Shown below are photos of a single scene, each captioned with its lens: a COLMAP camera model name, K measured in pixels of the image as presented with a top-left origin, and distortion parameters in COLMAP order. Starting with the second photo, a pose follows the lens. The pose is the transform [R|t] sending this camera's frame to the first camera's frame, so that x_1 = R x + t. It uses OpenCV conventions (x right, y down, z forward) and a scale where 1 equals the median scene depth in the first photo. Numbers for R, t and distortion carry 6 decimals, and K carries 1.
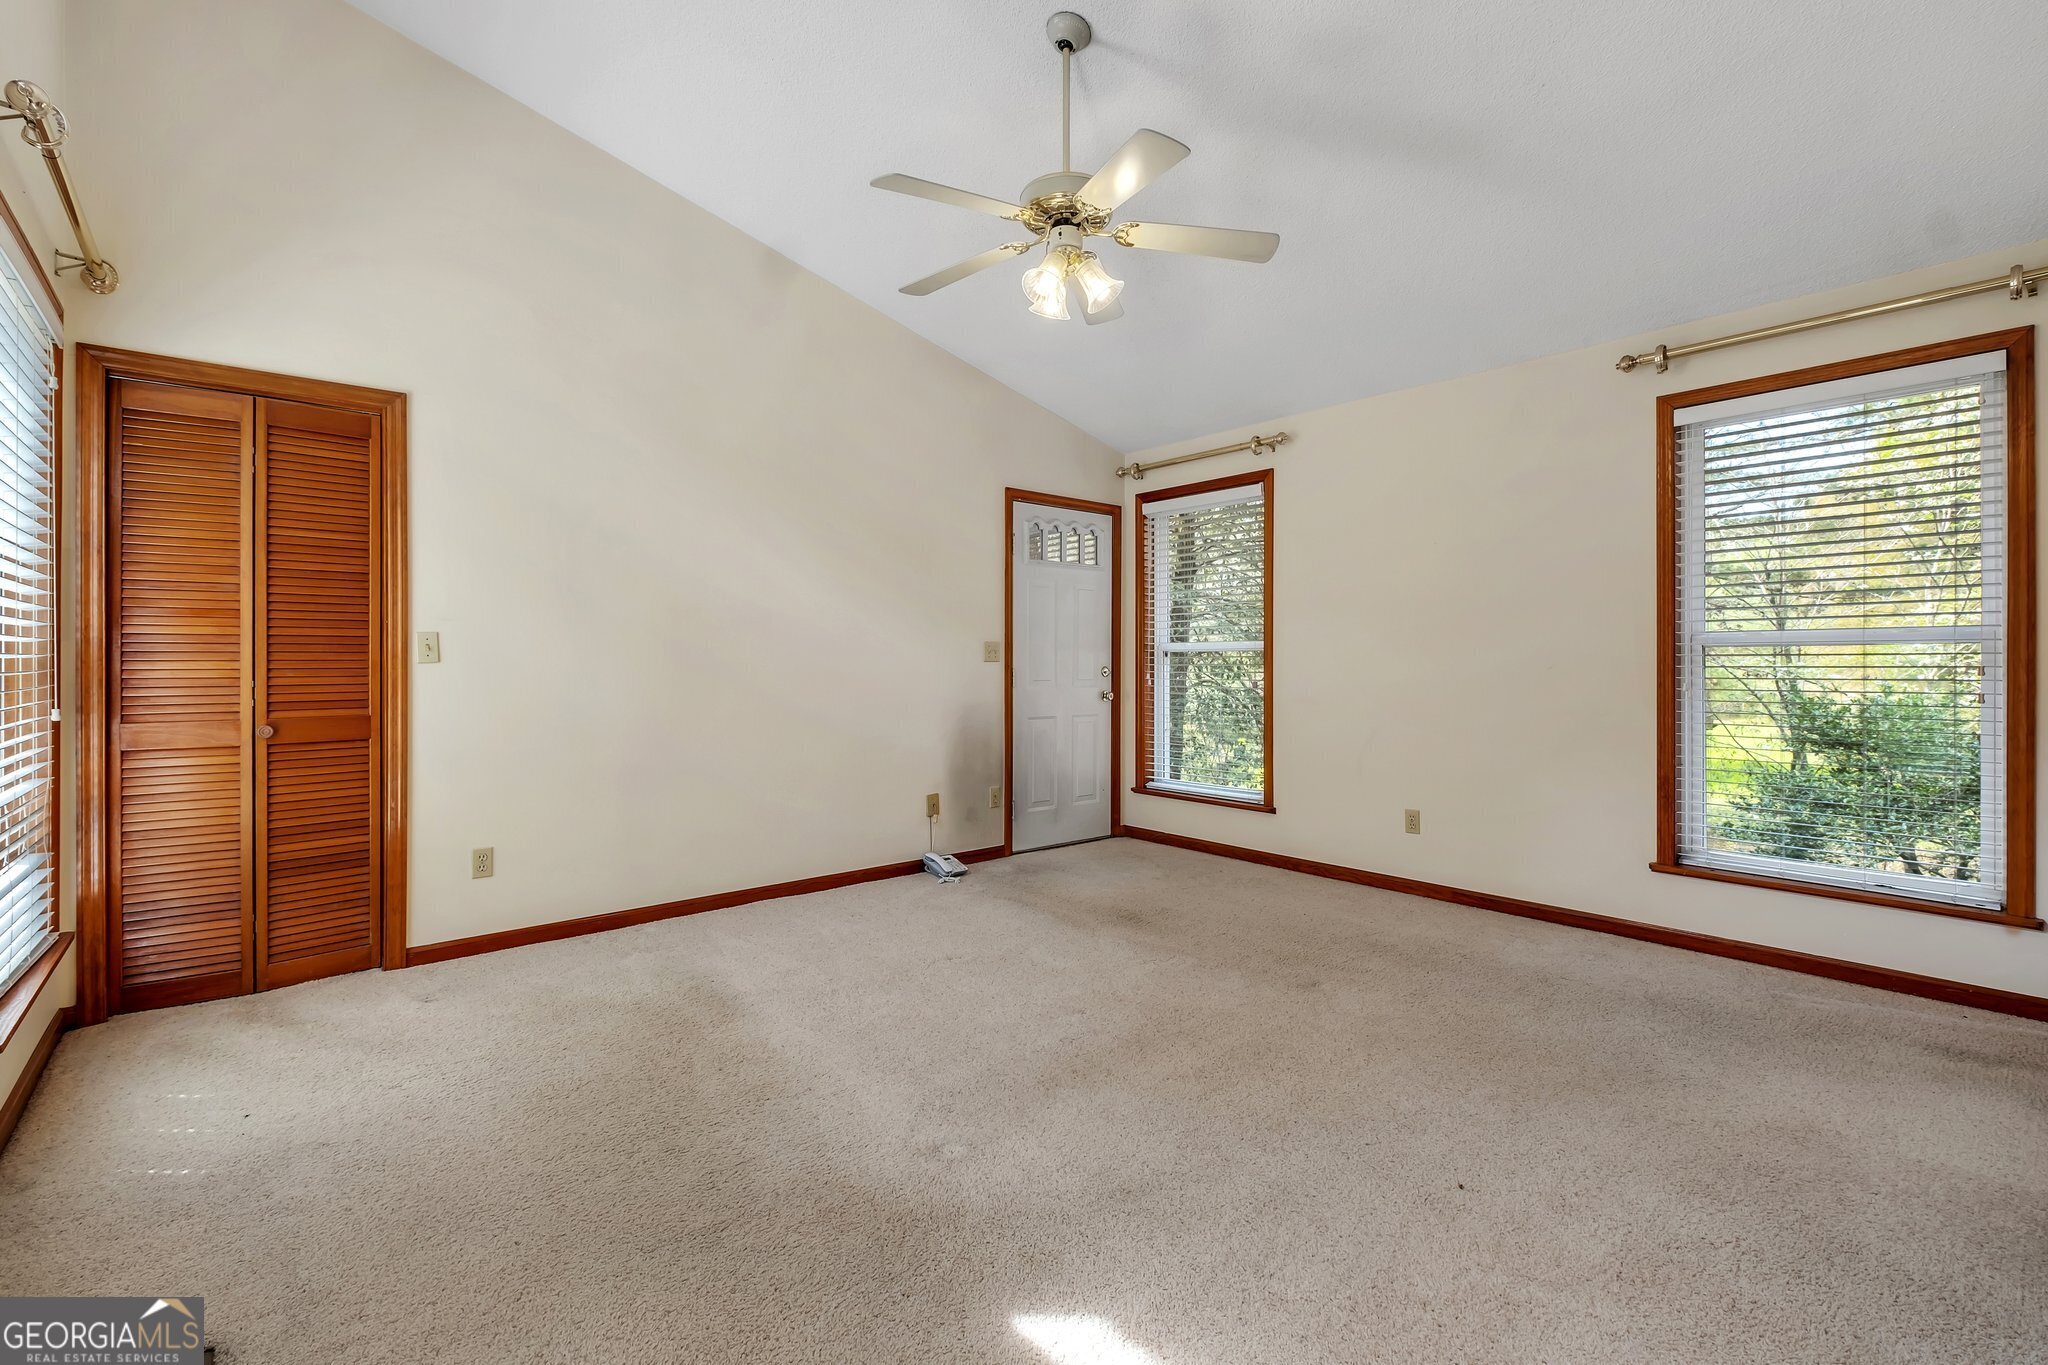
lens RADIAL K [[885.1, 0, 1028.3], [0, 885.1, 668.9], [0, 0, 1]] dist [-0.020175, -0.000159]
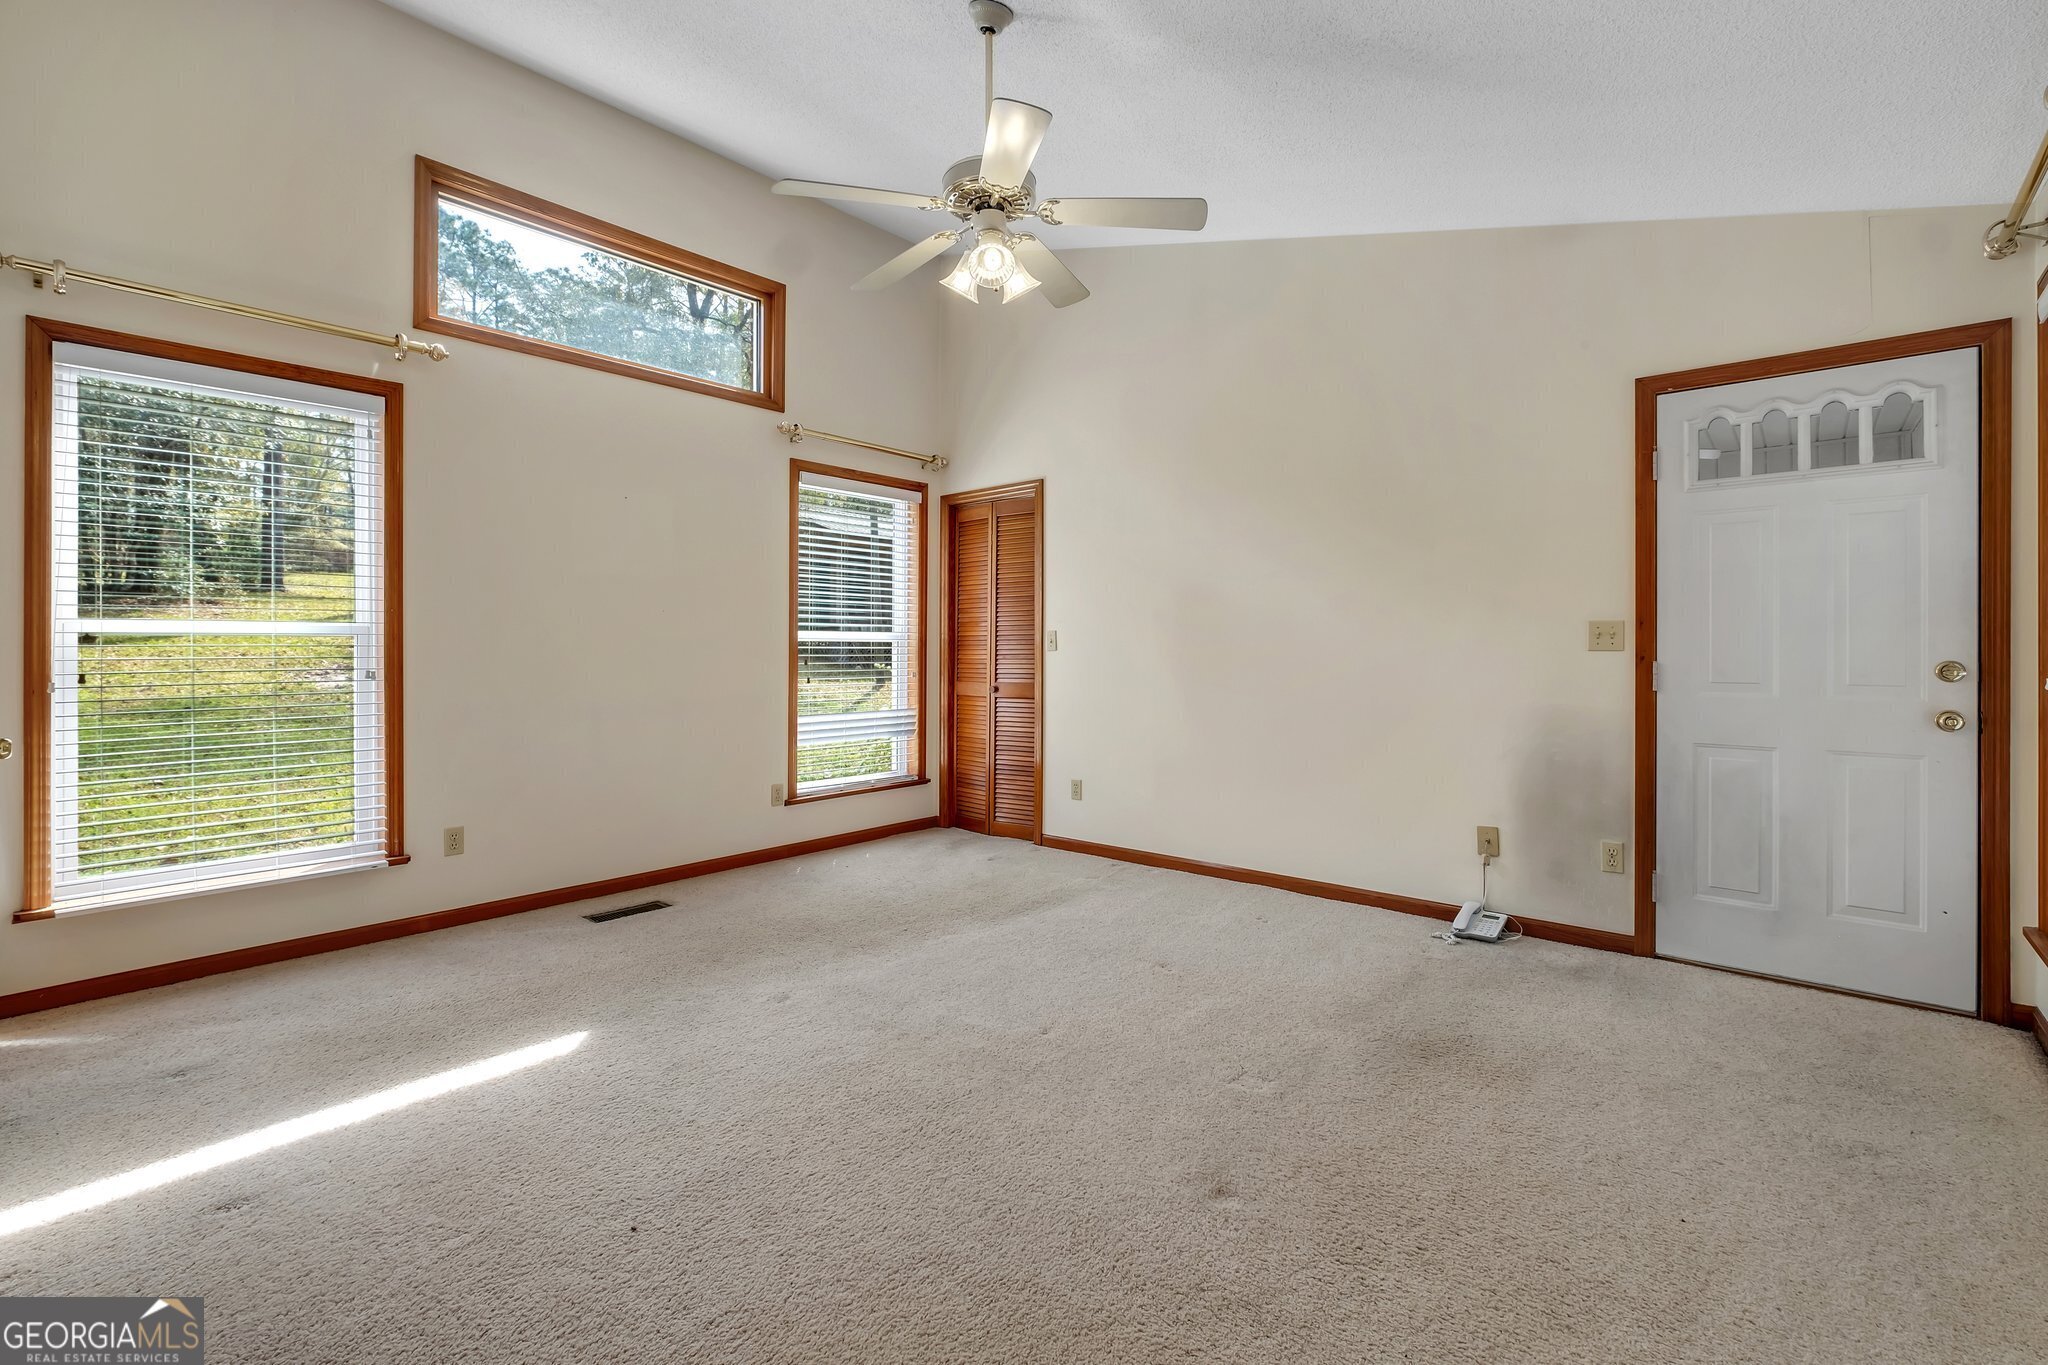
lens RADIAL K [[892.1, 0, 1027.8], [0, 892.1, 646.7], [0, 0, 1]] dist [-0.019151, 0.000314]
pose [[0.144847, -0.003617, -0.989447, 0.726401], [-0.007515, 0.999960, -0.004755, -0.005930], [0.989426, 0.008124, 0.144814, 0.628049]]
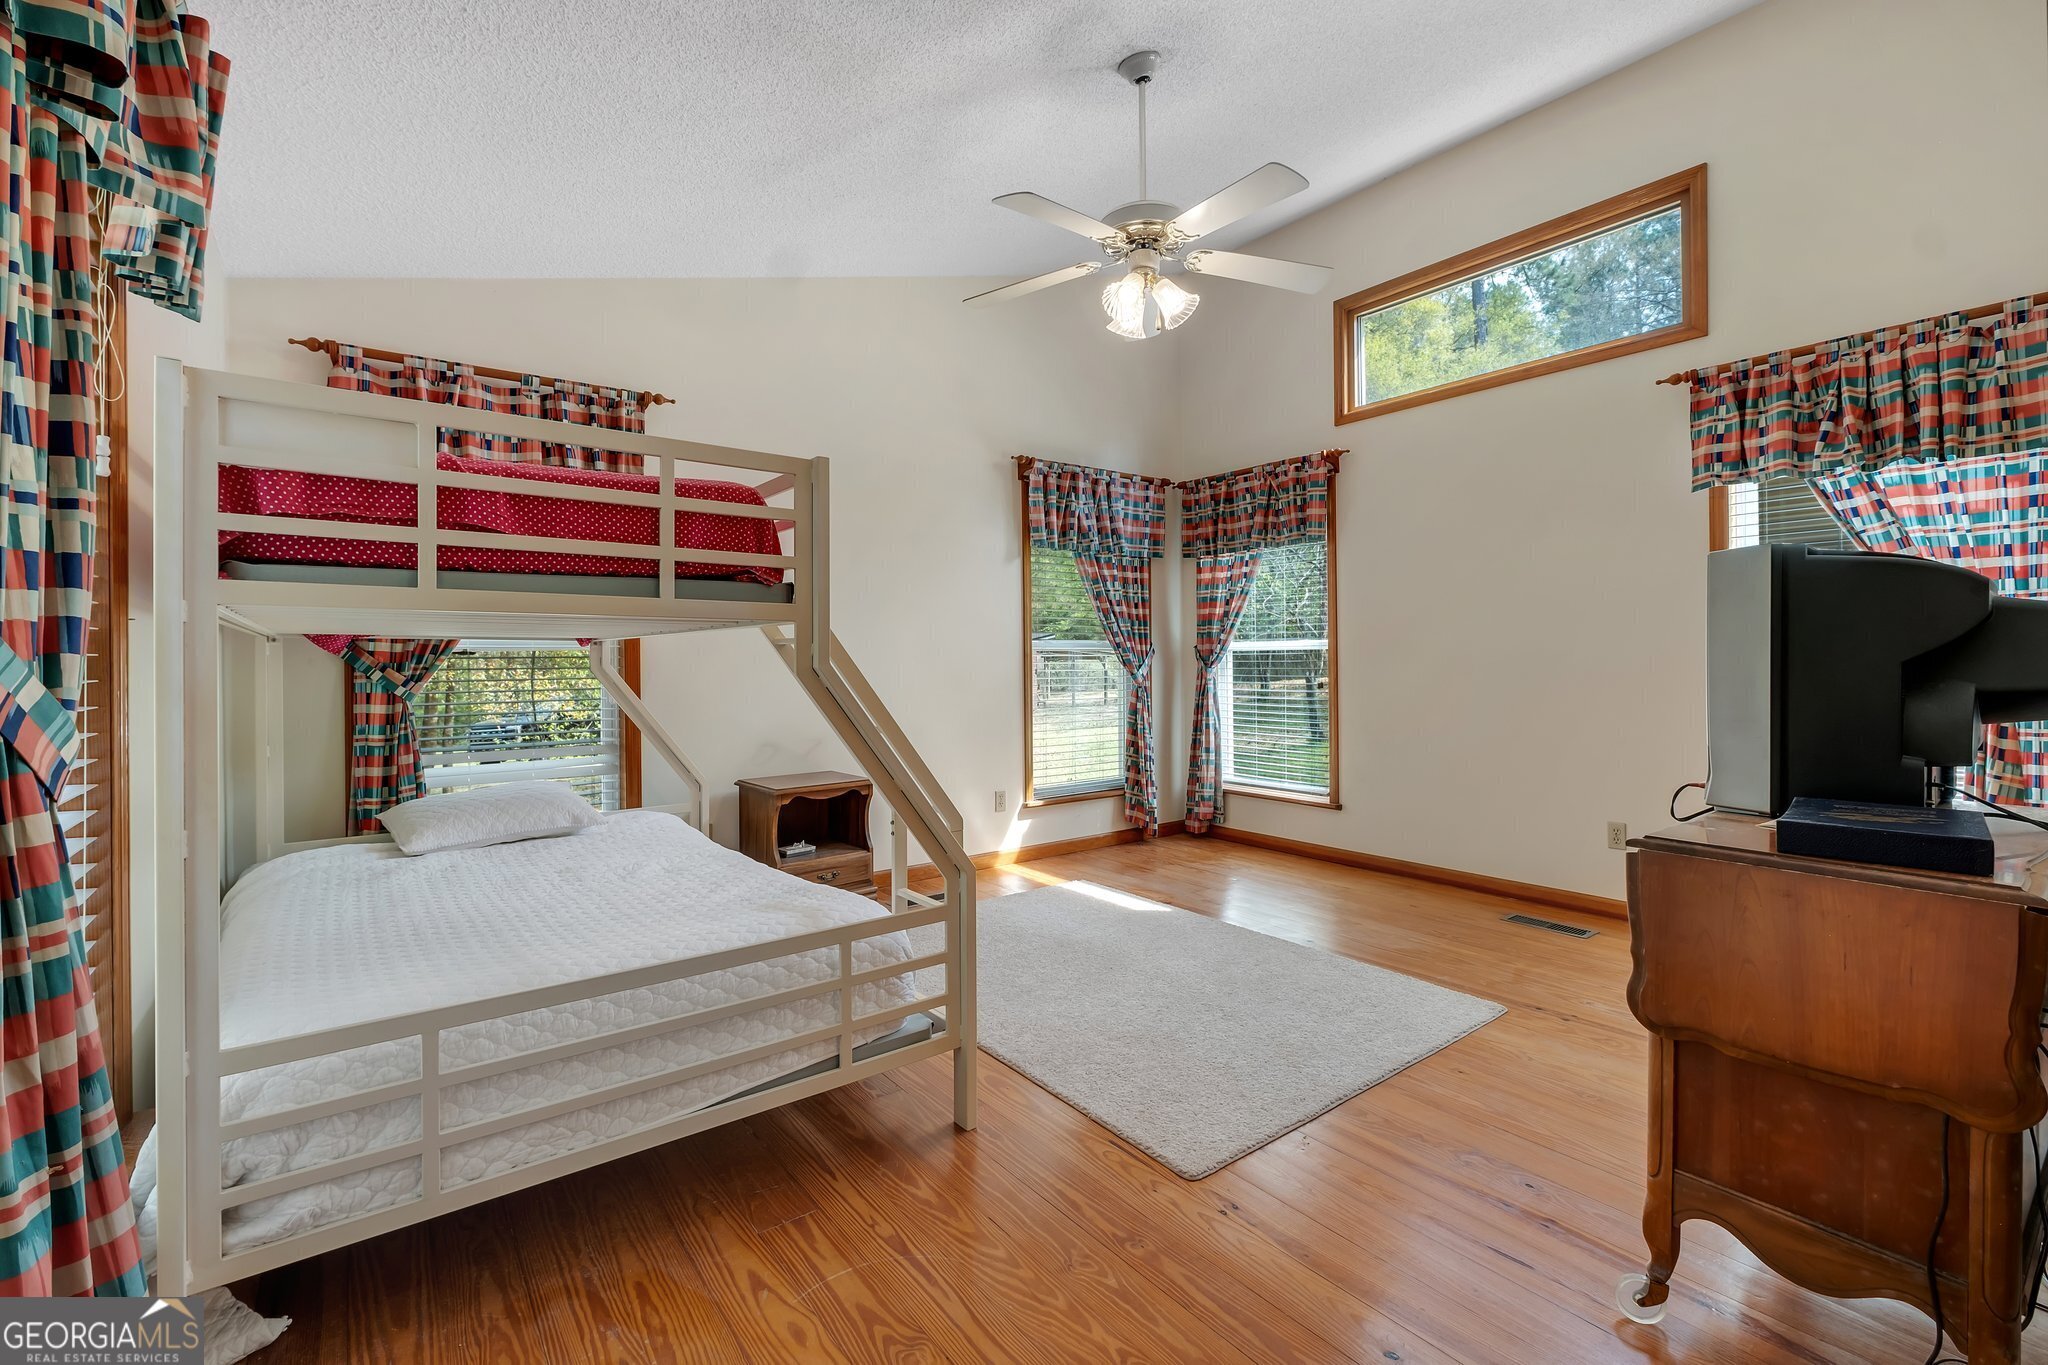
lens RADIAL K [[883.2, 0, 1043.8], [0, 883.2, 661.3], [0, 0, 1]] dist [-0.000584, 0.000016]
pose [[-0.998351, 0.003677, 0.057295, 0.069871], [0.004227, 0.999946, 0.009474, -0.010681], [-0.057257, 0.009700, -0.998312, 1.444778]]
